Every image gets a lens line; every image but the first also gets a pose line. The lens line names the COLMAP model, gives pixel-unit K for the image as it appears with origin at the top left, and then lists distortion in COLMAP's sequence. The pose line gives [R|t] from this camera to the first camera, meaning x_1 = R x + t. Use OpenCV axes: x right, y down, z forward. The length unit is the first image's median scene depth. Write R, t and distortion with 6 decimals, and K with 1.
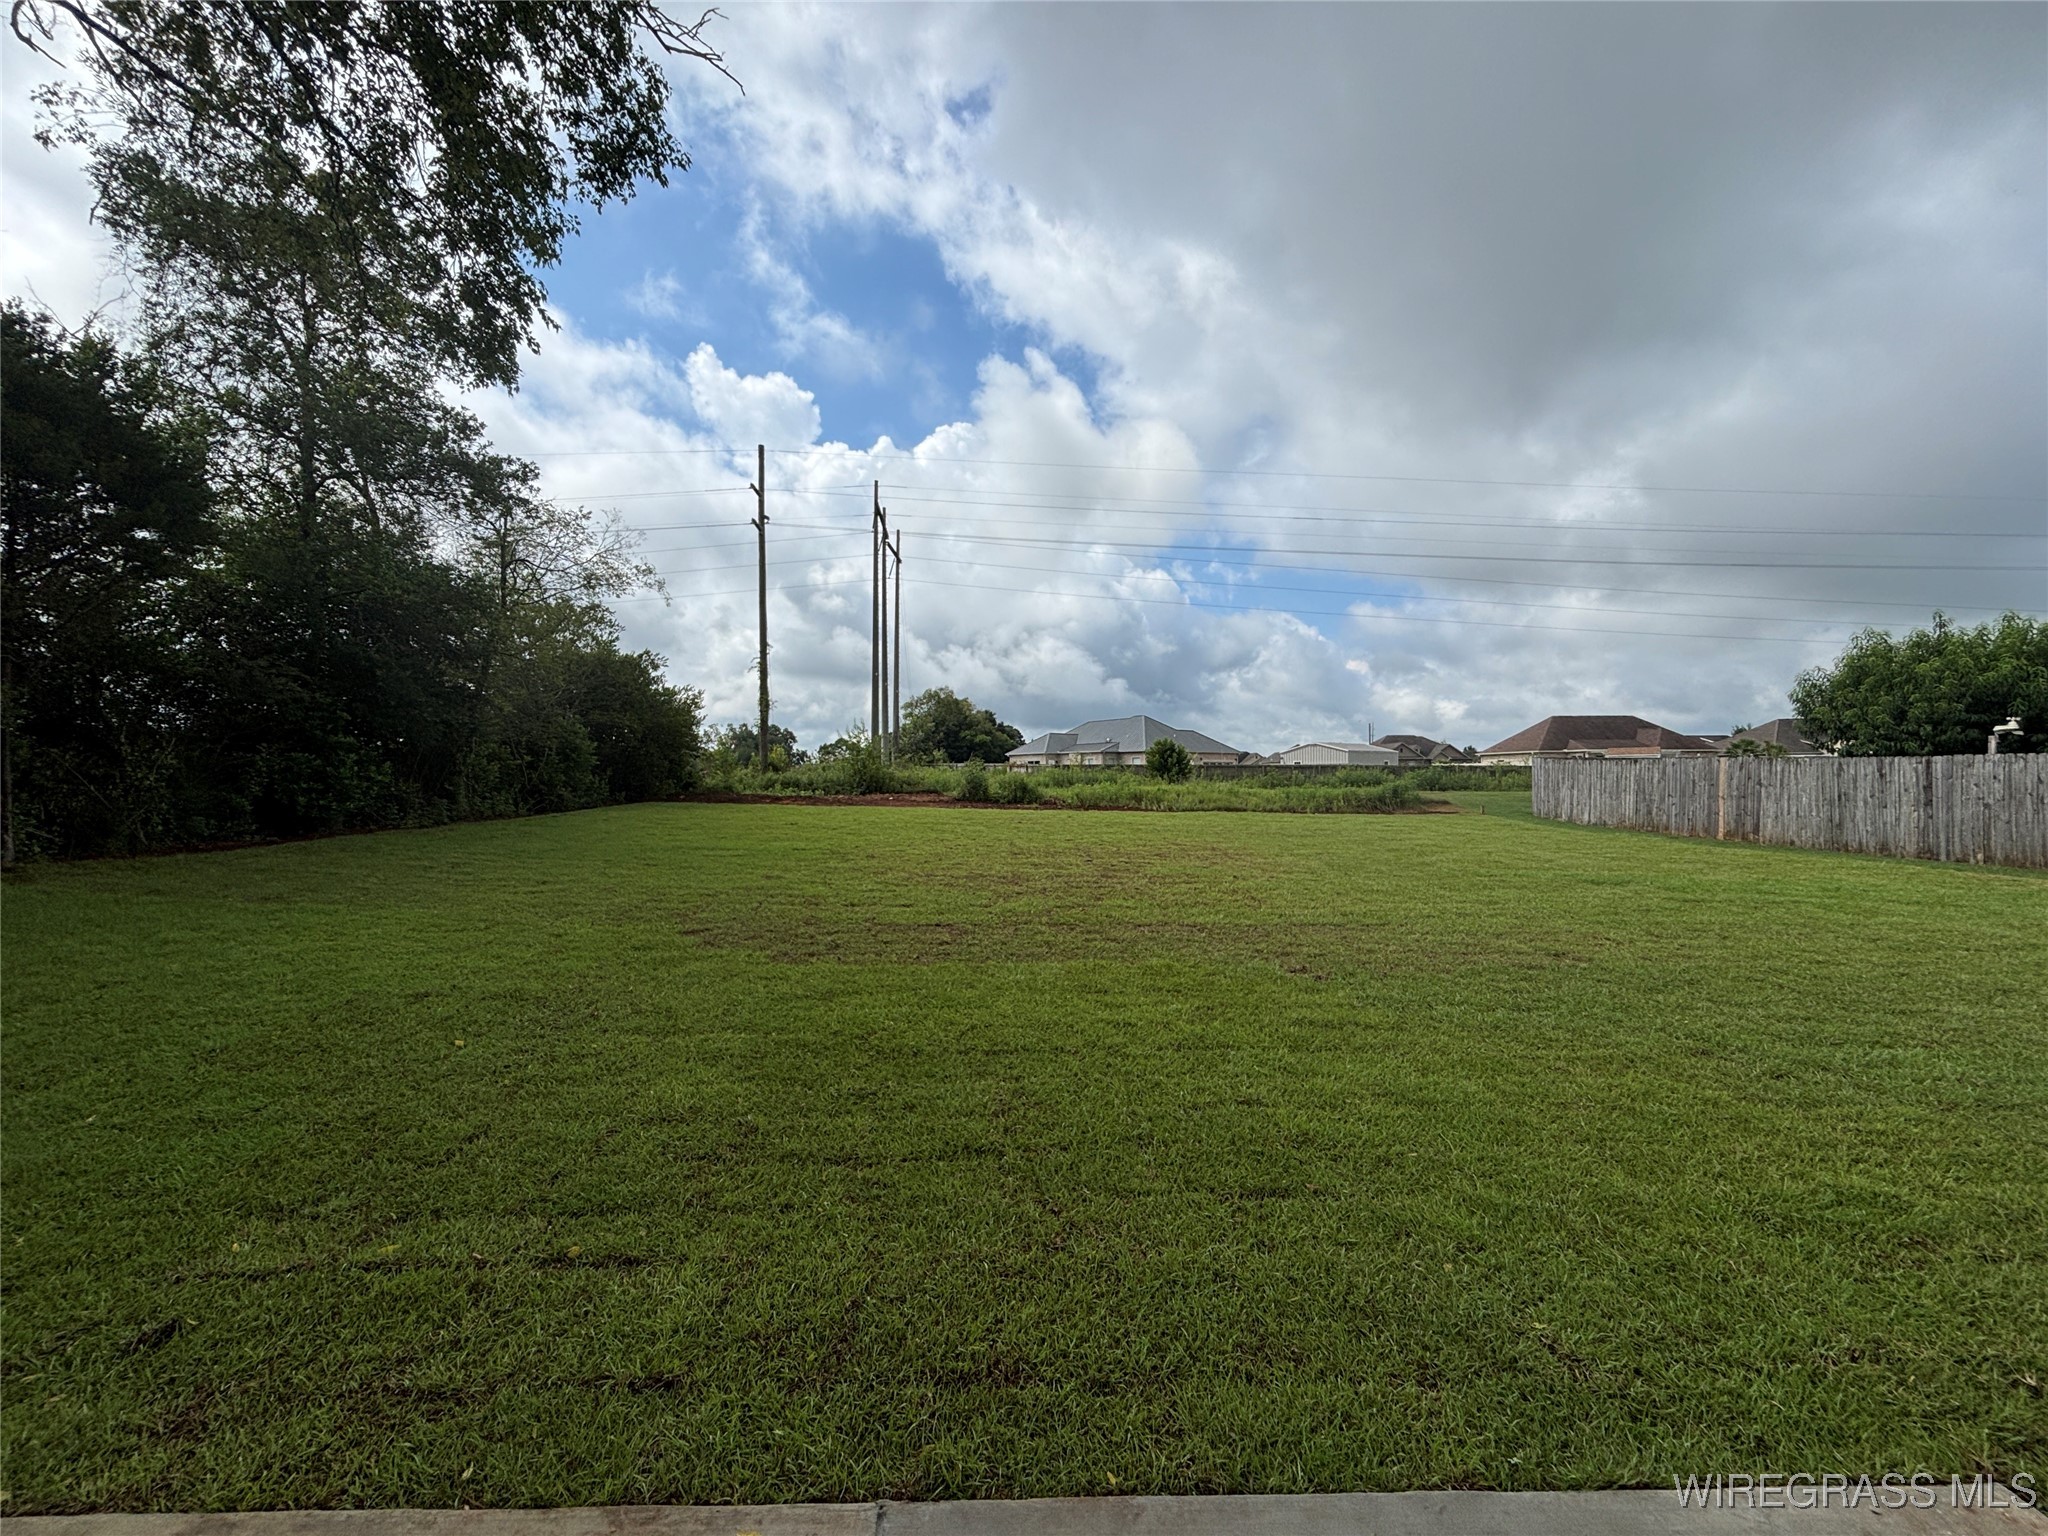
lens RADIAL K [[826.8, 0, 1039.6], [0, 826.8, 774.9], [0, 0, 1]] dist [-0.004243, 0.001718]
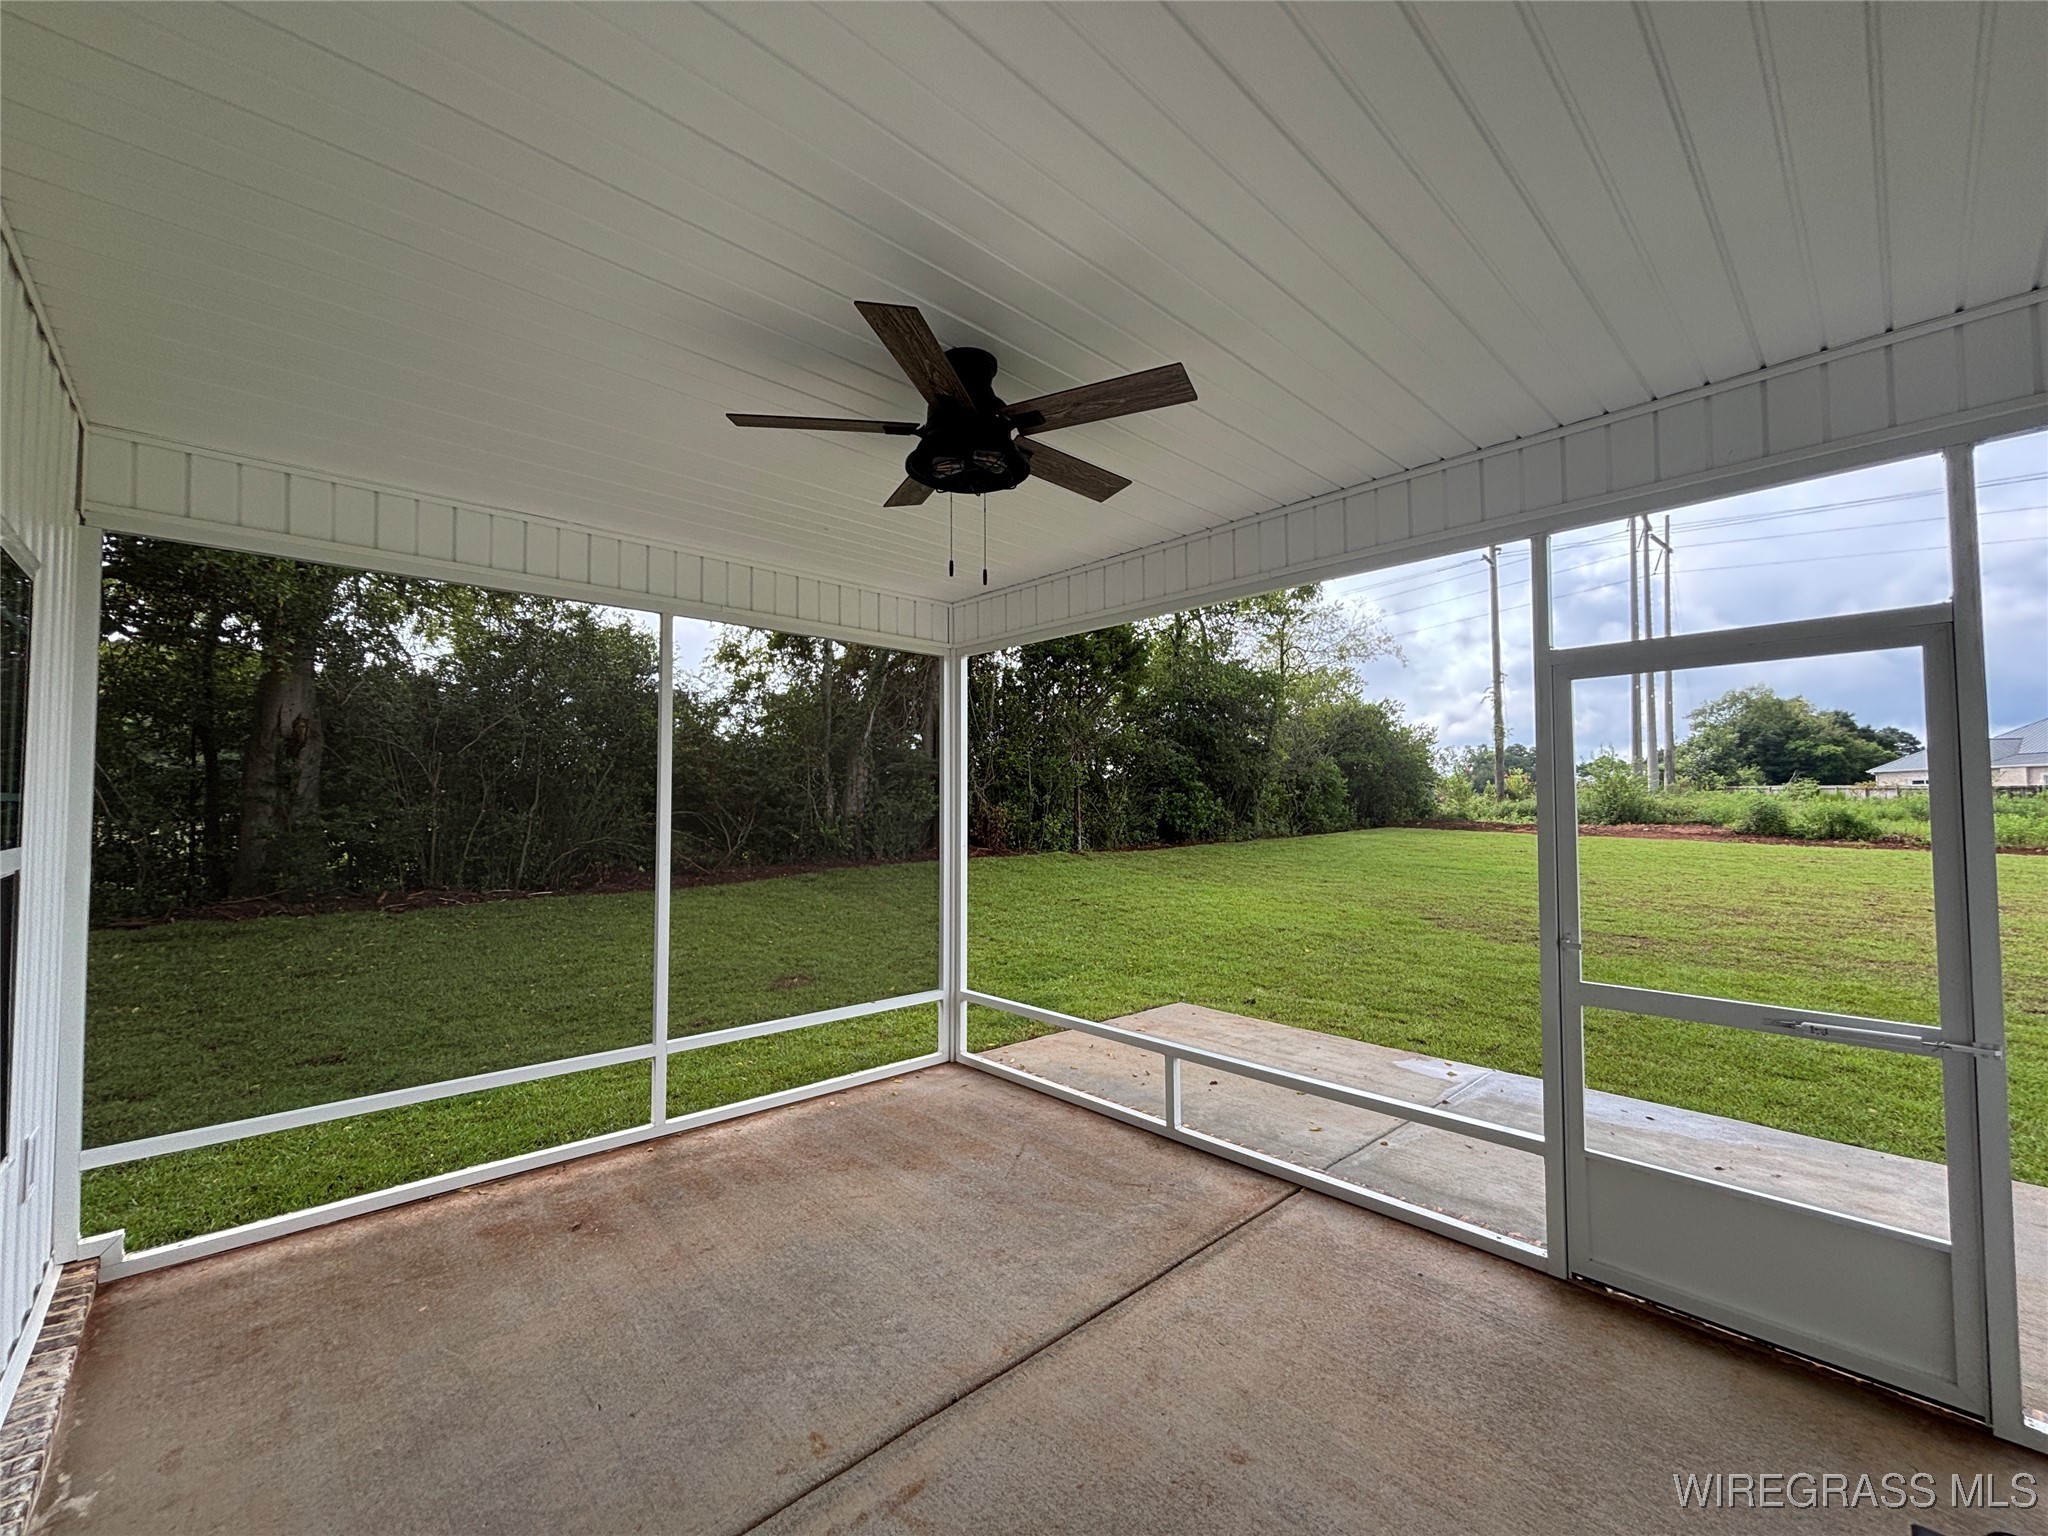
lens RADIAL K [[826.8, 0, 1015.8], [0, 826.8, 768.7], [0, 0, 1]] dist [-0.004243, 0.001718]
pose [[0.652130, -0.029740, -0.757523, 0.075023], [0.002696, 0.999315, -0.036912, -0.008866], [0.758102, 0.022030, 0.651764, -0.176875]]
